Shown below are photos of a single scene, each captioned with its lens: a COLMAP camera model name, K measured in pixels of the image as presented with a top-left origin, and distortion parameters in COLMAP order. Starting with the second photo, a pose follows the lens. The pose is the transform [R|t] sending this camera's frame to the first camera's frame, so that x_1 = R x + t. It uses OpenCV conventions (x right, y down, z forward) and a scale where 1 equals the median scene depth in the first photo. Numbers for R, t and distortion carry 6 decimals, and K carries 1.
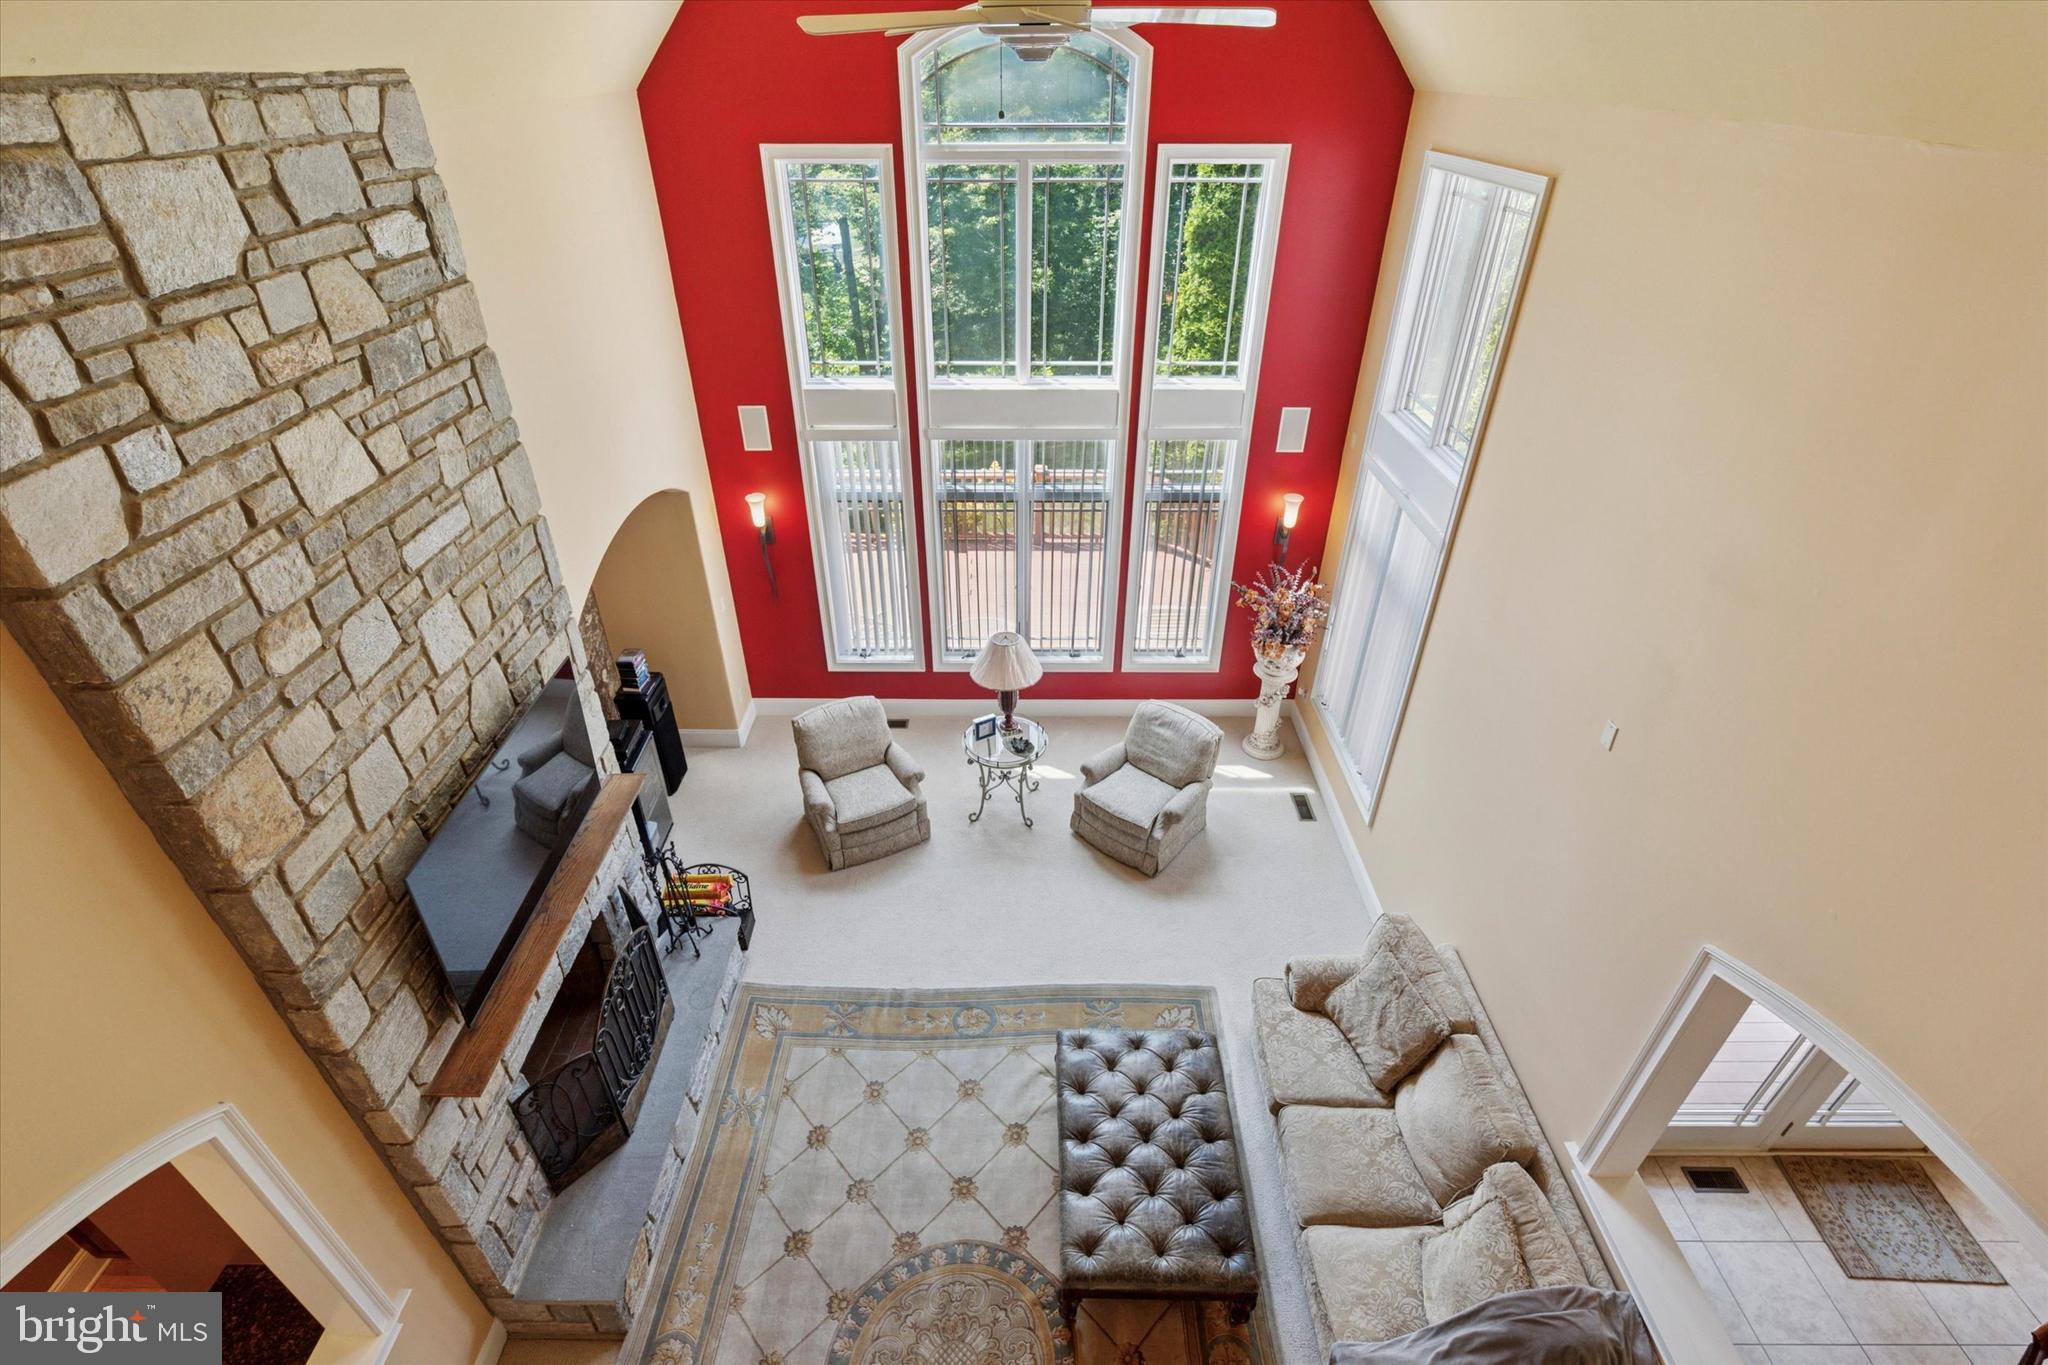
lens RADIAL K [[936.8, 0, 1019.0], [0, 936.8, 688.1], [0, 0, 1]] dist [-0.004322, 0.000291]
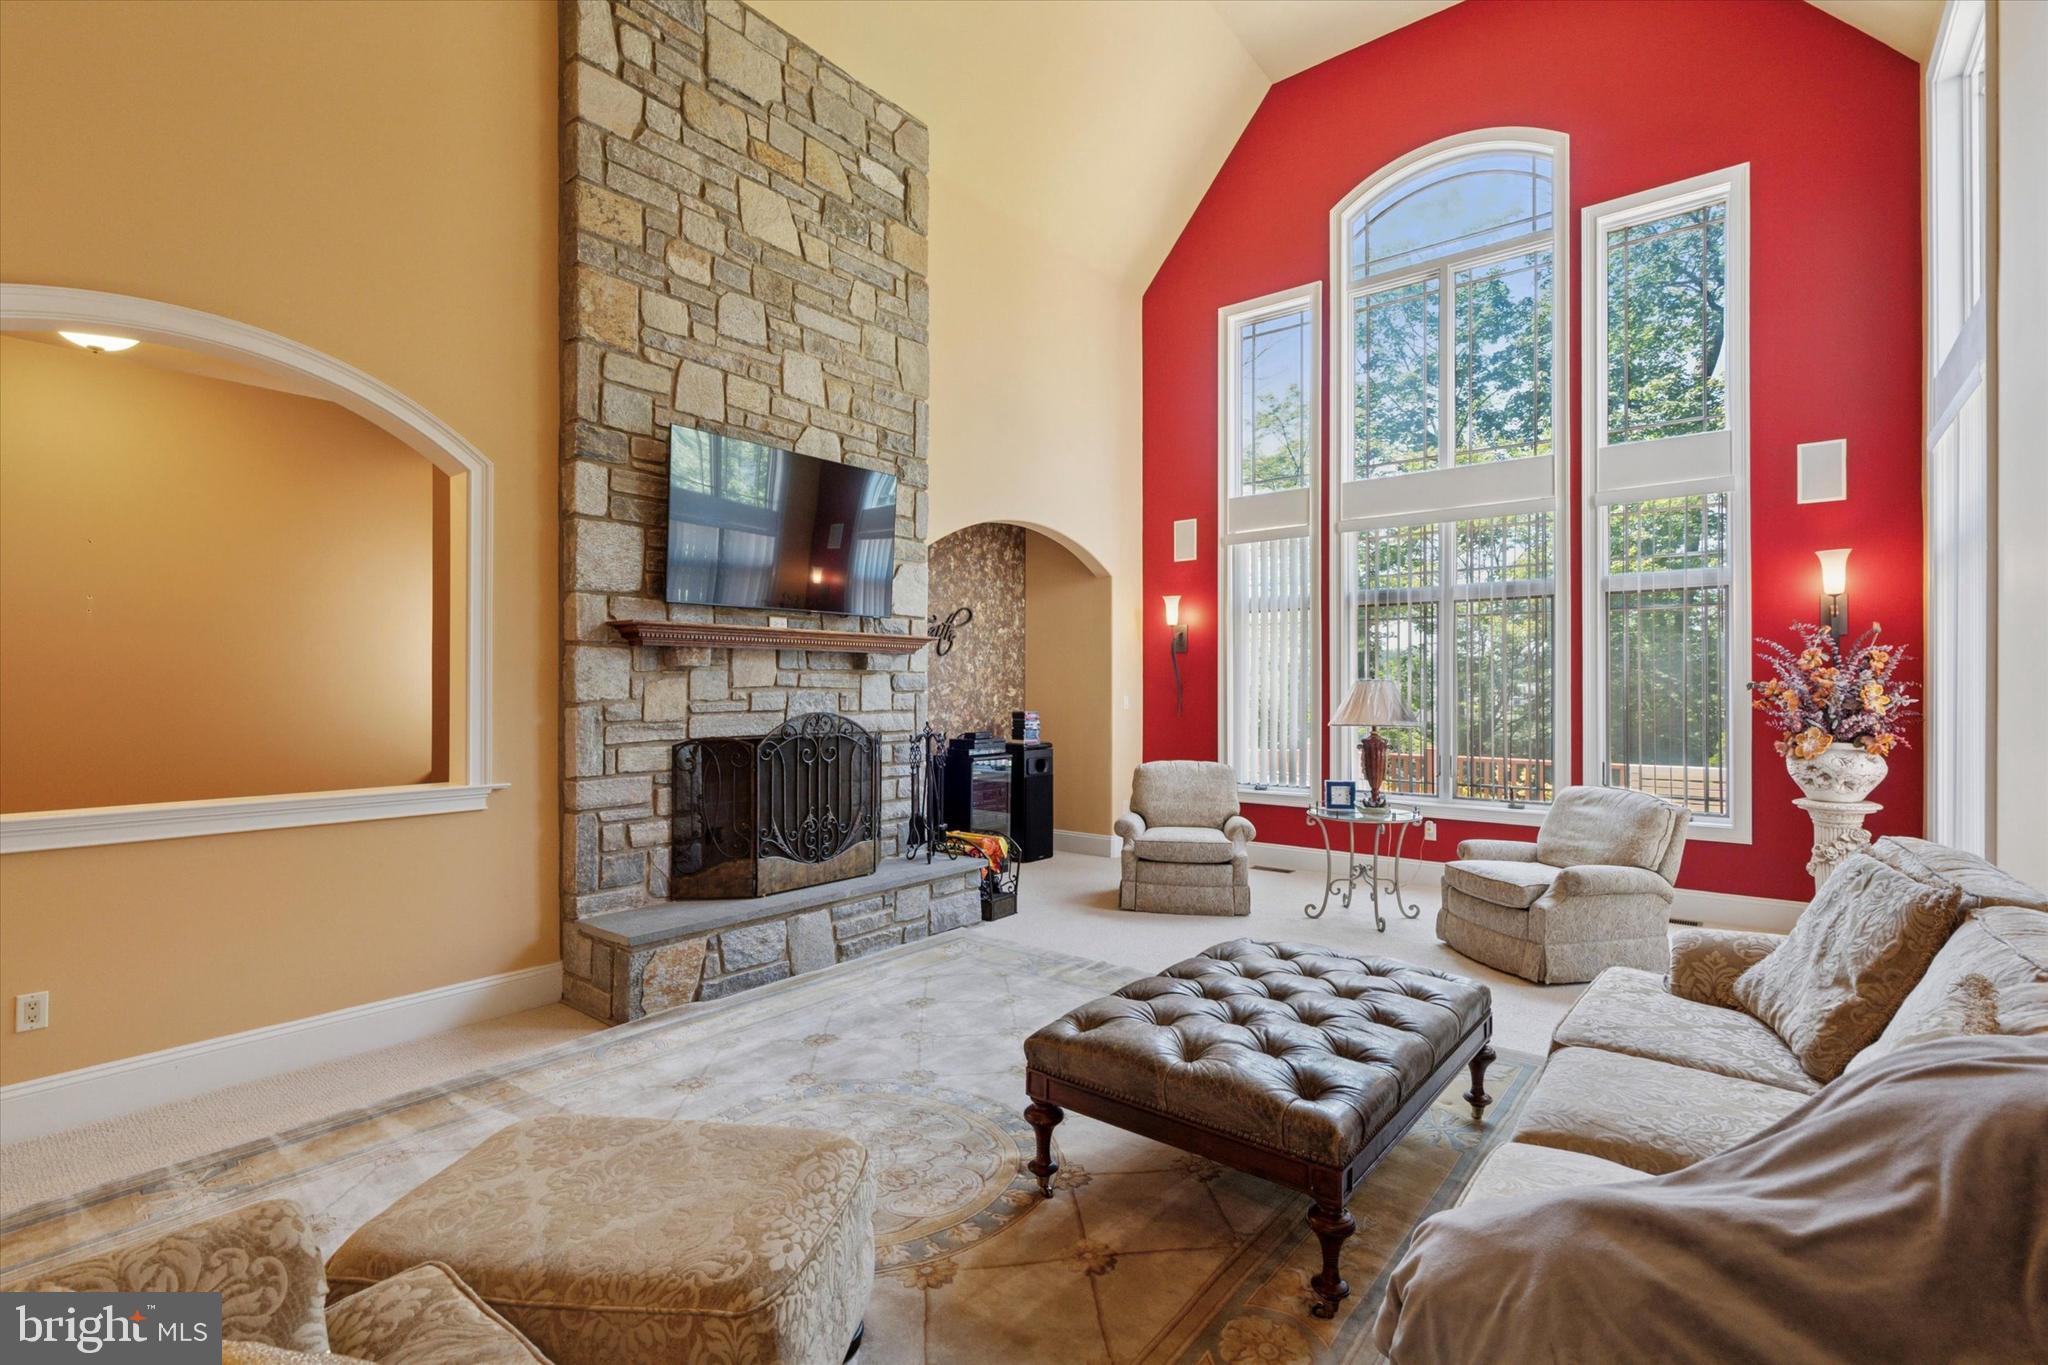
lens RADIAL K [[936.8, 0, 1019.0], [0, 936.8, 688.1], [0, 0, 1]] dist [-0.004322, 0.000291]
pose [[0.781780, -0.004796, -0.623535, 0.514121], [-0.346786, 0.827716, -0.441163, 0.855606], [0.518226, 0.561126, 0.645429, 0.556126]]
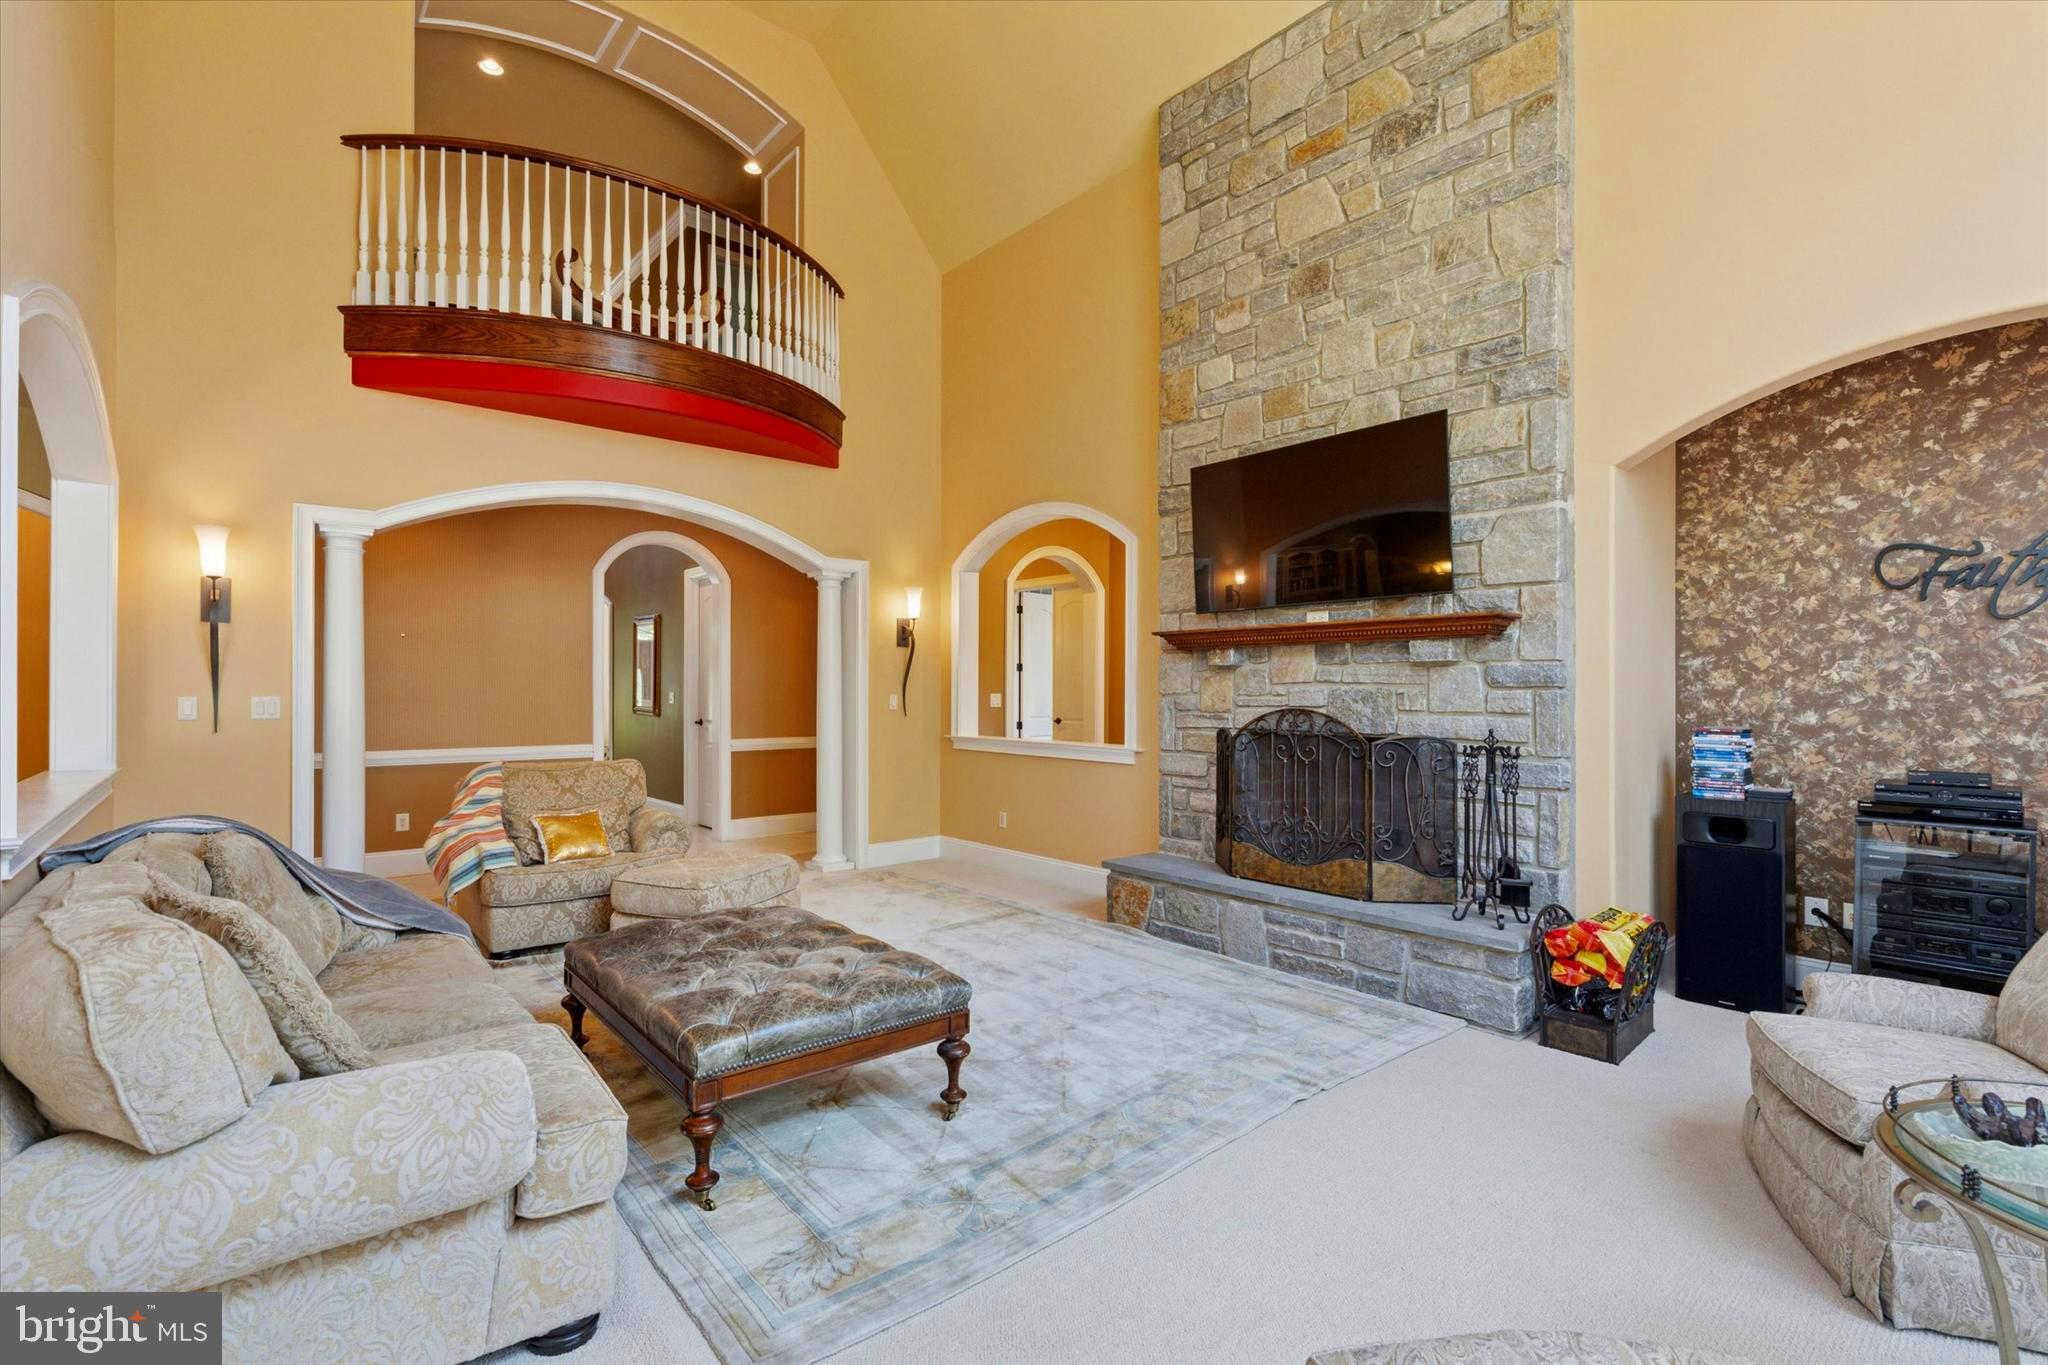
lens RADIAL K [[936.8, 0, 1019.0], [0, 936.8, 688.1], [0, 0, 1]] dist [-0.004322, 0.000291]
pose [[-0.755568, -0.009564, -0.655000, 0.588727], [-0.374917, 0.826249, 0.420417, -0.051421], [0.537173, 0.563224, -0.627873, 1.913433]]
